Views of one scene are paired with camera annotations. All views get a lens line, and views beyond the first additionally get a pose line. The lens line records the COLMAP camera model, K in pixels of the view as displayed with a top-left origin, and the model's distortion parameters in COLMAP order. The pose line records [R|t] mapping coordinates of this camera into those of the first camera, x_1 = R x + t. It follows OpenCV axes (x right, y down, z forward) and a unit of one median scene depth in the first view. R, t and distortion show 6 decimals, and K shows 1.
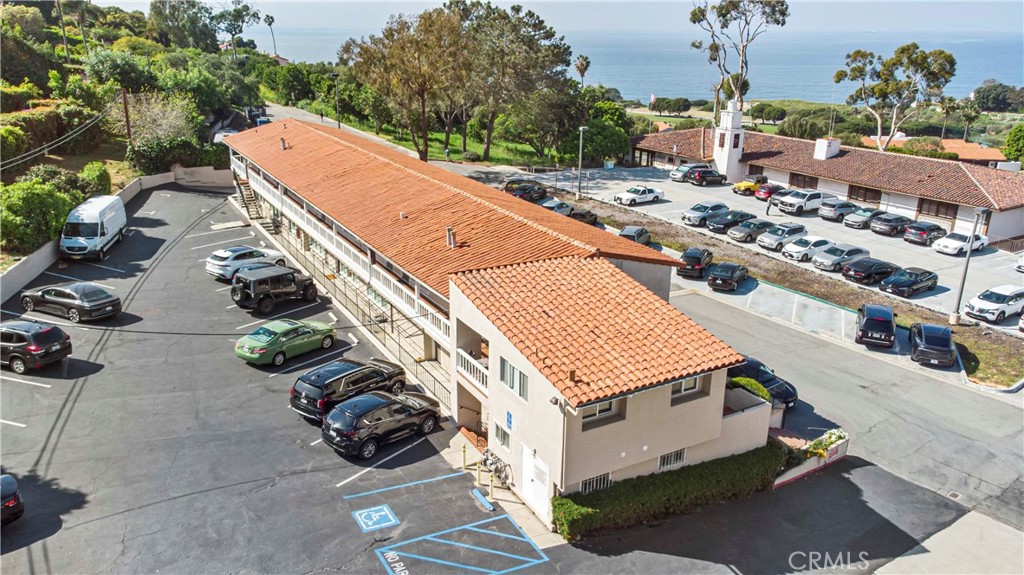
lens RADIAL K [[764.9, 0, 515.0], [0, 764.9, 286.4], [0, 0, 1]] dist [0.041252, 0.003096]
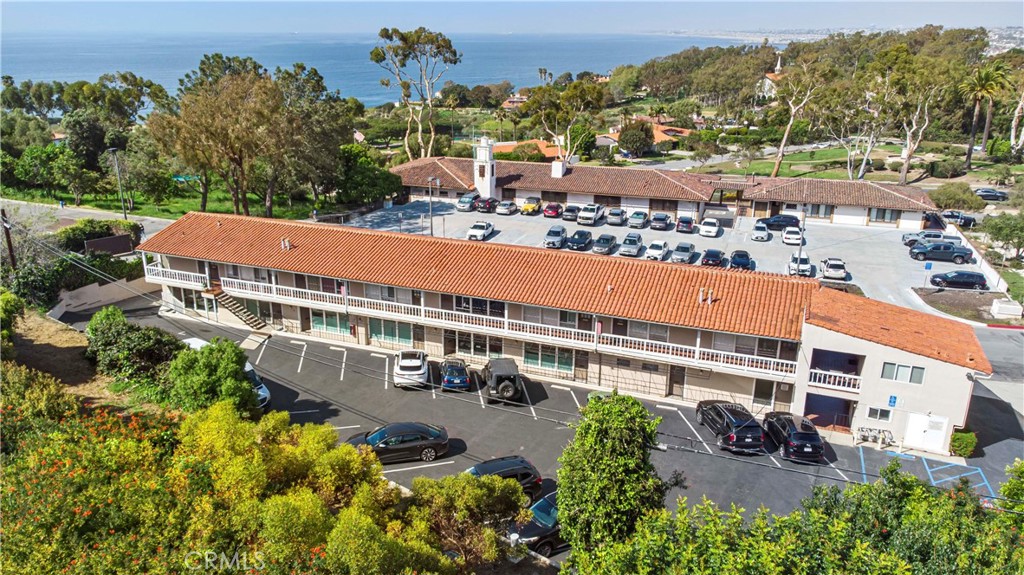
lens RADIAL K [[760.8, 0, 508.1], [0, 760.8, 287.8], [0, 0, 1]] dist [0.046632, 0.008609]
pose [[0.784583, -0.211120, 0.582974, -0.480724], [0.210319, 0.975118, 0.070078, -0.104626], [-0.583263, 0.067628, 0.809463, 0.061830]]
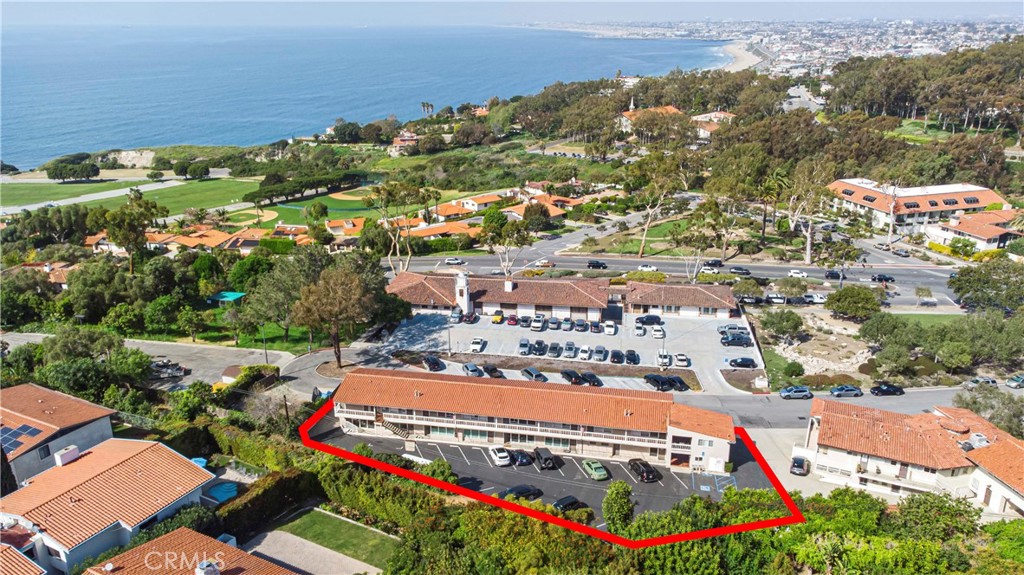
lens RADIAL K [[744.1, 0, 513.1], [0, 744.1, 312.5], [0, 0, 1]] dist [0.055999, 0.001613]
pose [[0.658770, -0.290161, 0.694139, -1.004962], [0.262200, 0.953336, 0.149669, -0.435424], [-0.705176, 0.083406, 0.704109, -0.342537]]
